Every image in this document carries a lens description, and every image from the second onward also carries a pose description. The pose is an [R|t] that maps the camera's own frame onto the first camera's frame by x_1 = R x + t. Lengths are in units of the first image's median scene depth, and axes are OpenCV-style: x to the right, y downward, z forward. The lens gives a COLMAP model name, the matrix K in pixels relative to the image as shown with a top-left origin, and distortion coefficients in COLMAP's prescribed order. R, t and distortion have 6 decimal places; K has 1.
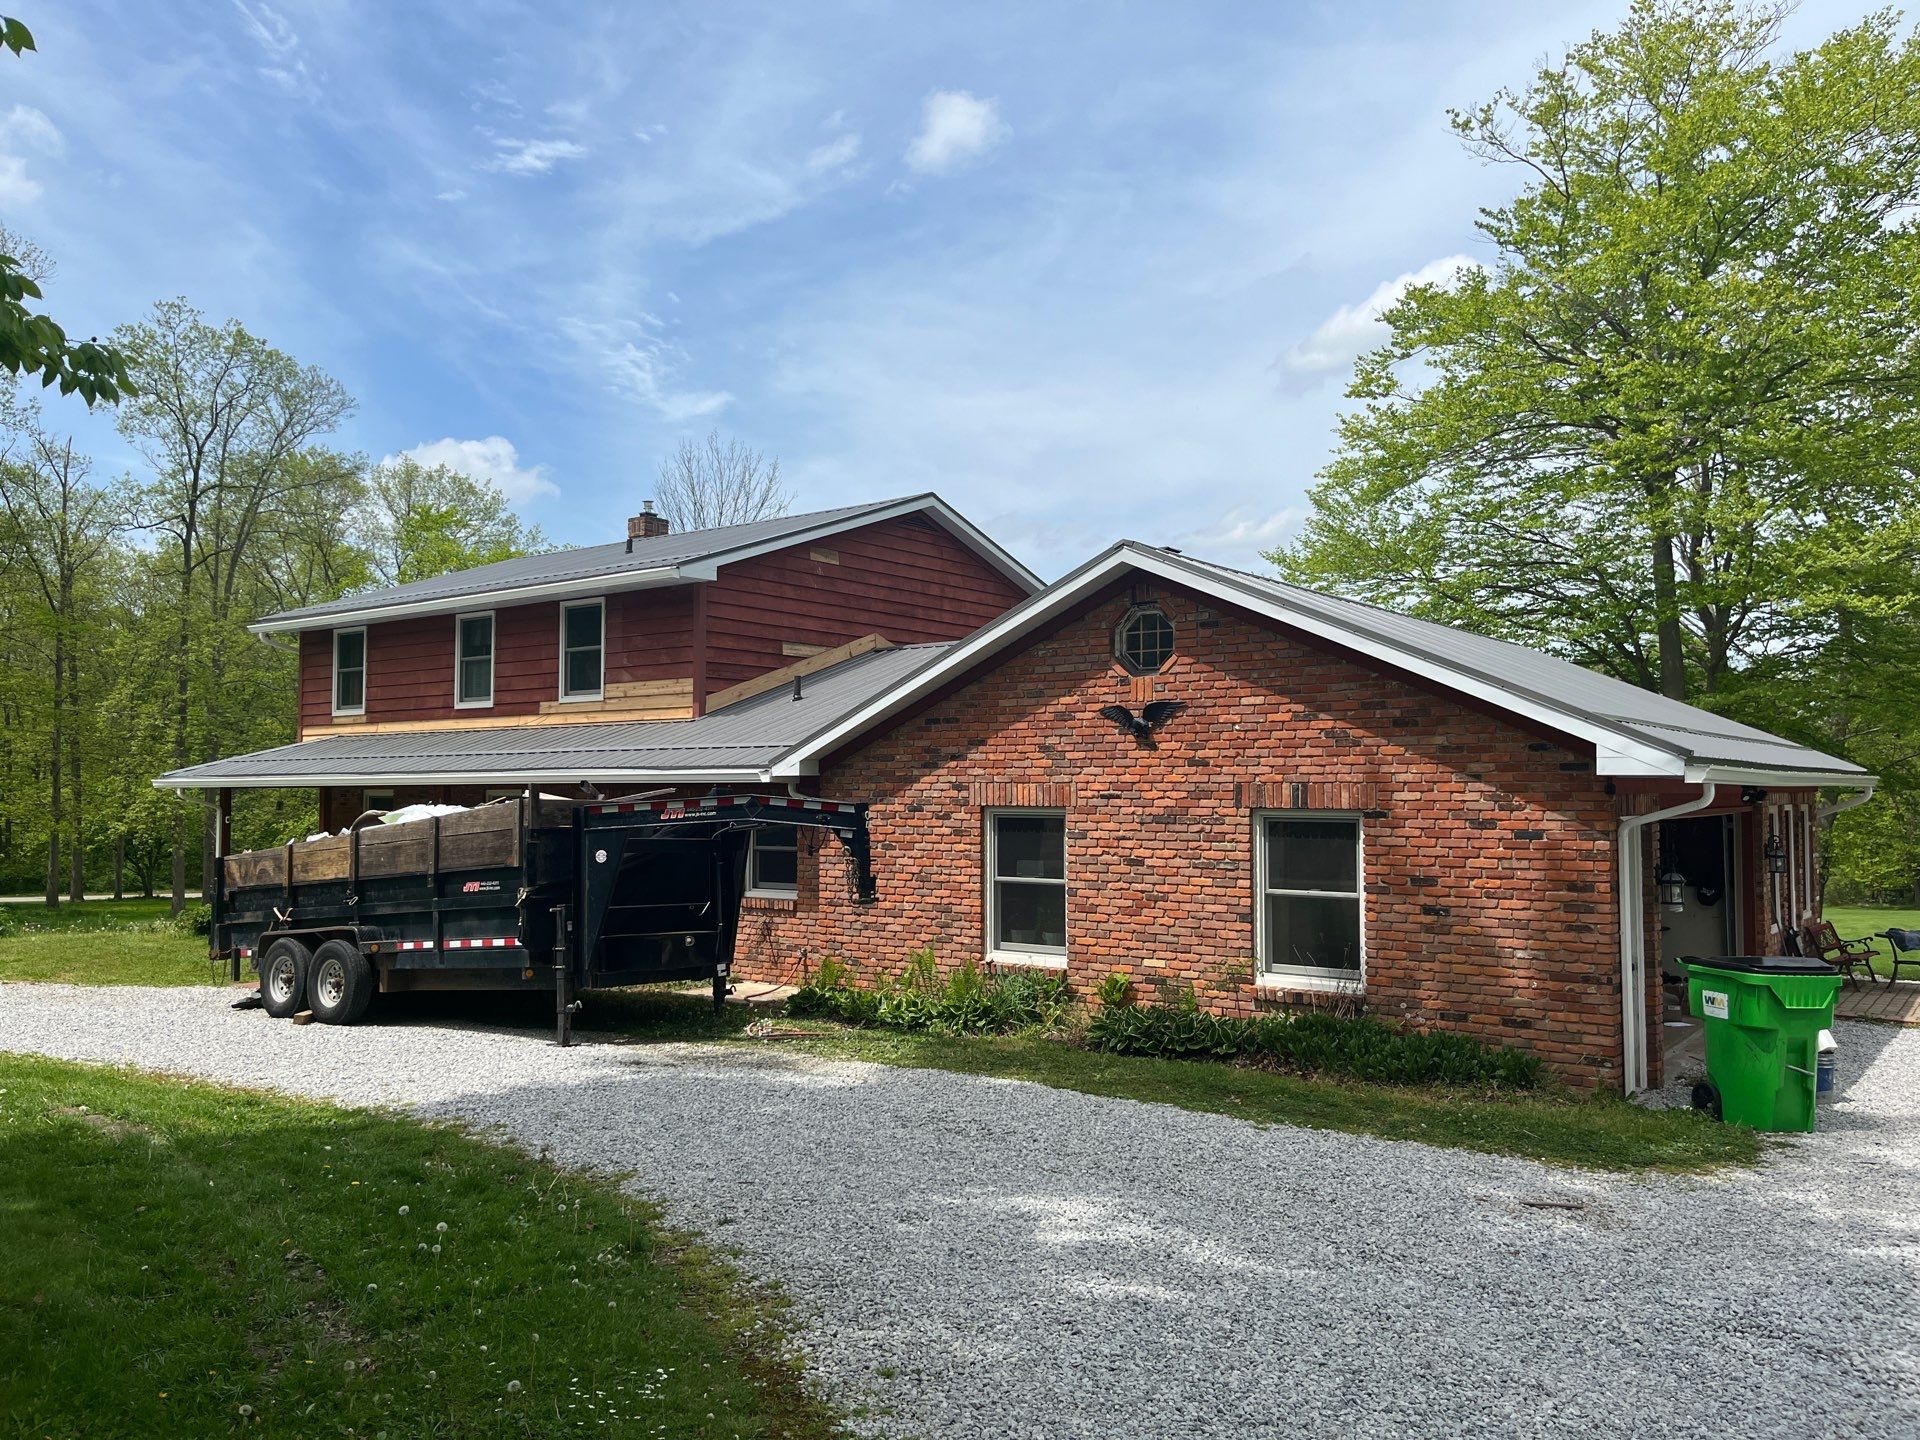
lens RADIAL K [[1457.2, 0, 960.0], [0, 1457.2, 720.0], [0, 0, 1]] dist [0.036689, 0.002520]
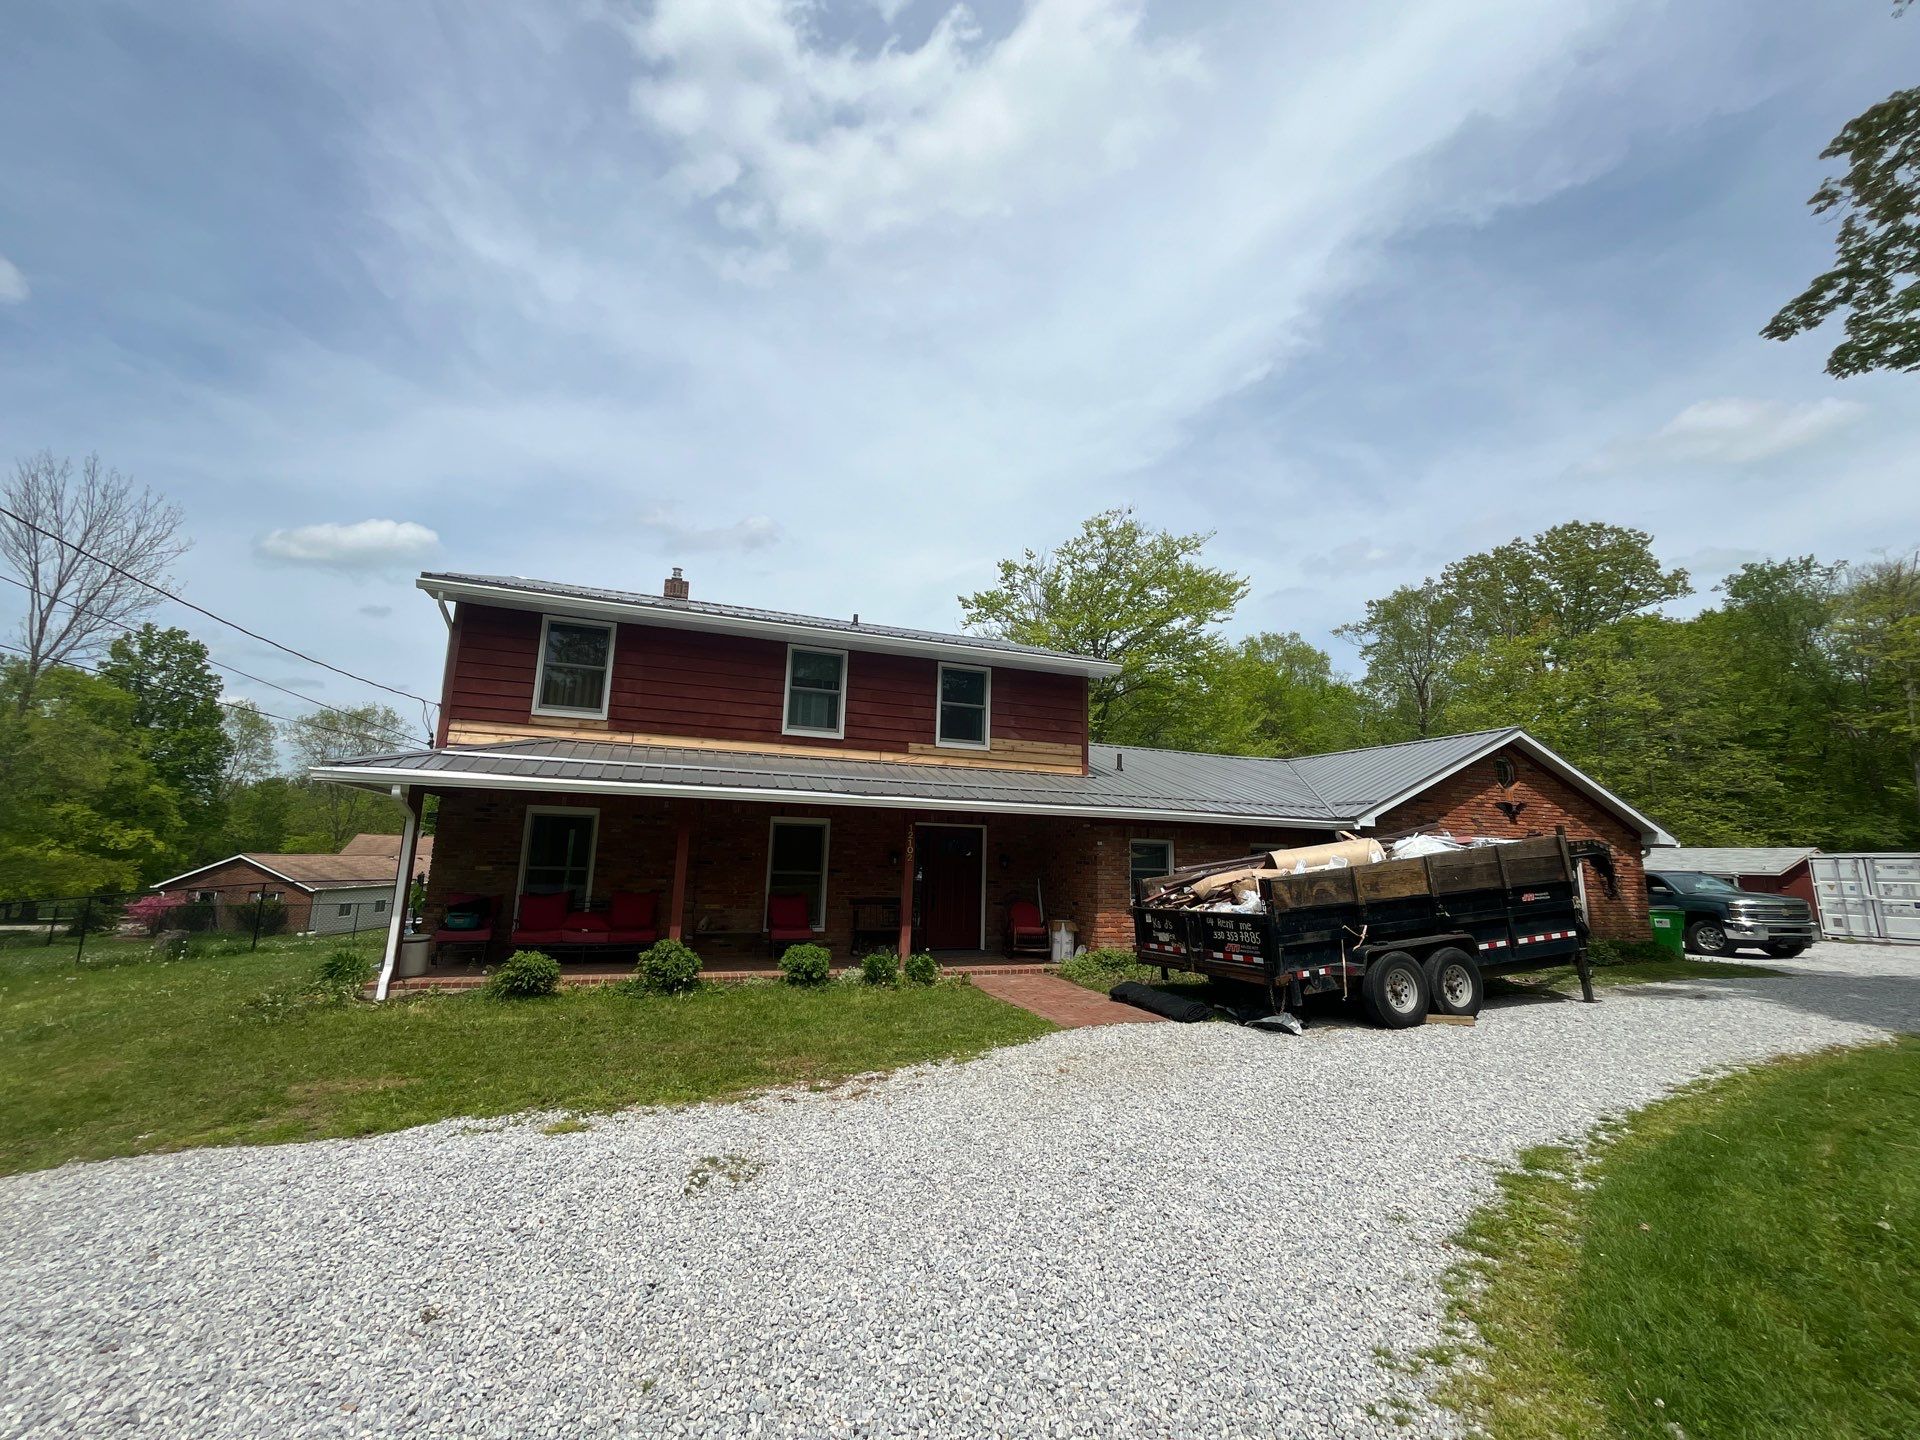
lens RADIAL K [[777.5, 0, 960.0], [0, 777.5, 720.0], [0, 0, 1]] dist [-0.001967, 0.000041]
pose [[0.530675, 0.163624, 0.831632, -1.127827], [-0.068690, 0.986264, -0.150216, 0.085350], [-0.844788, 0.022591, 0.534625, 0.944314]]
